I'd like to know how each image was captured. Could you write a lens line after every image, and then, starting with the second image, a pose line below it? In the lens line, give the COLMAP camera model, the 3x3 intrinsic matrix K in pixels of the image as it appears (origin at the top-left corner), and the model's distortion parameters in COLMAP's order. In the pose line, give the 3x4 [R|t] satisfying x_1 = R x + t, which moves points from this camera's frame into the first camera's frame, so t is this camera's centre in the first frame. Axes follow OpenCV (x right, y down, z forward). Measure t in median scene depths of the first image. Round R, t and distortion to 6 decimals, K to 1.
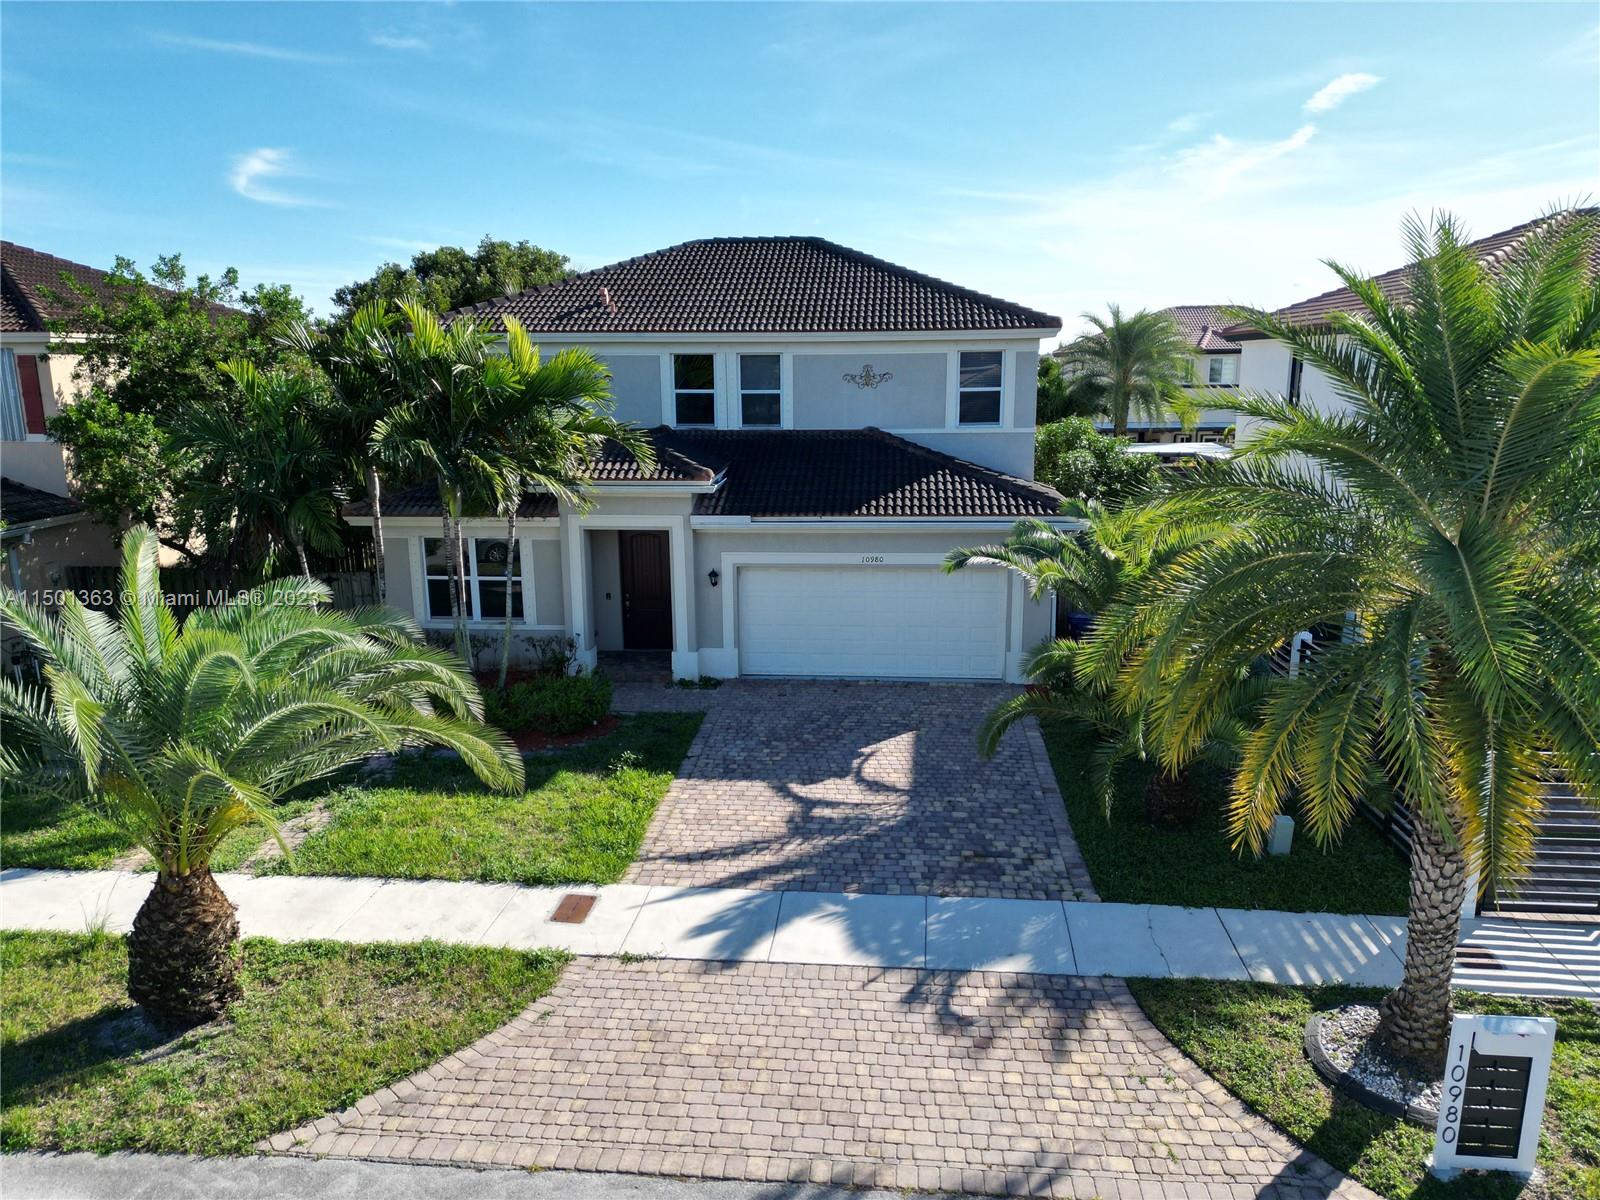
lens RADIAL K [[1118.0, 0, 800.0], [0, 1118.0, 600.0], [0, 0, 1]] dist [0.079891, -0.076129]
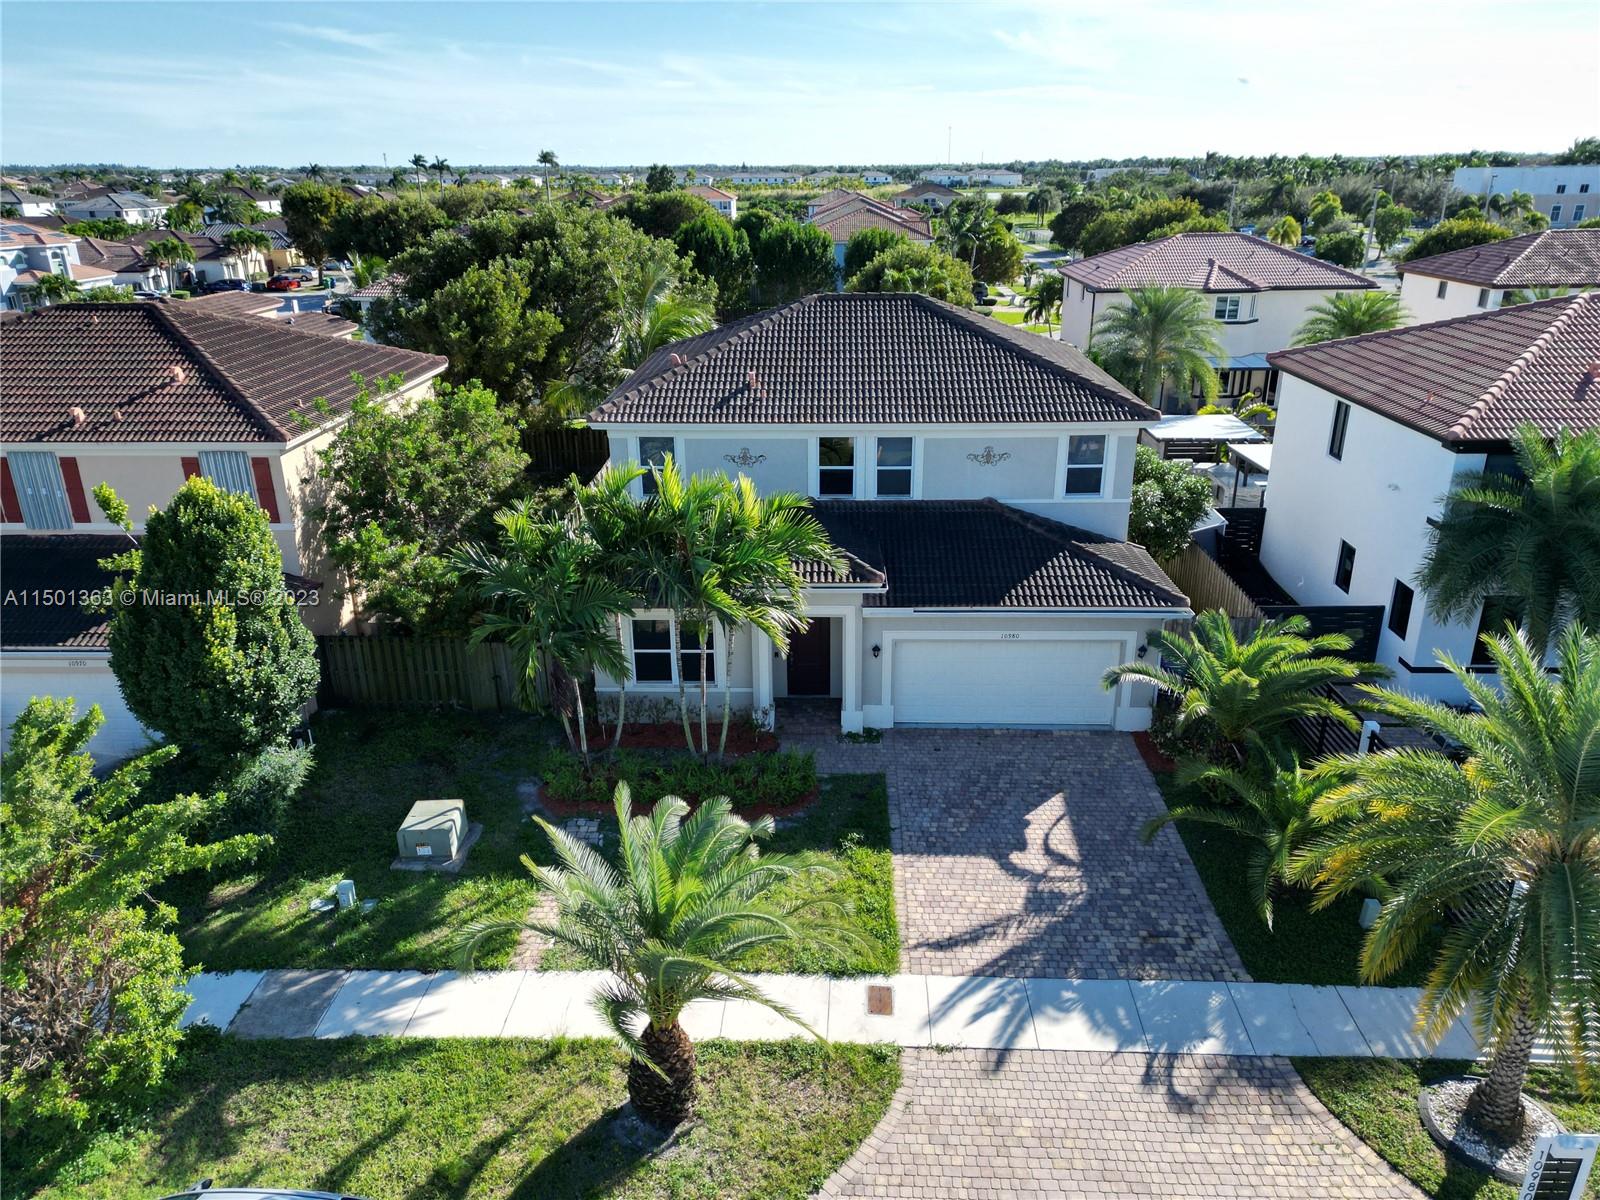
lens RADIAL K [[1118.0, 0, 800.0], [0, 1118.0, 600.0], [0, 0, 1]] dist [0.079891, -0.076129]
pose [[0.998580, -0.021859, 0.048577, -0.328301], [0.014118, 0.987918, 0.154330, -0.396160], [-0.051364, -0.153426, 0.986824, -0.267903]]
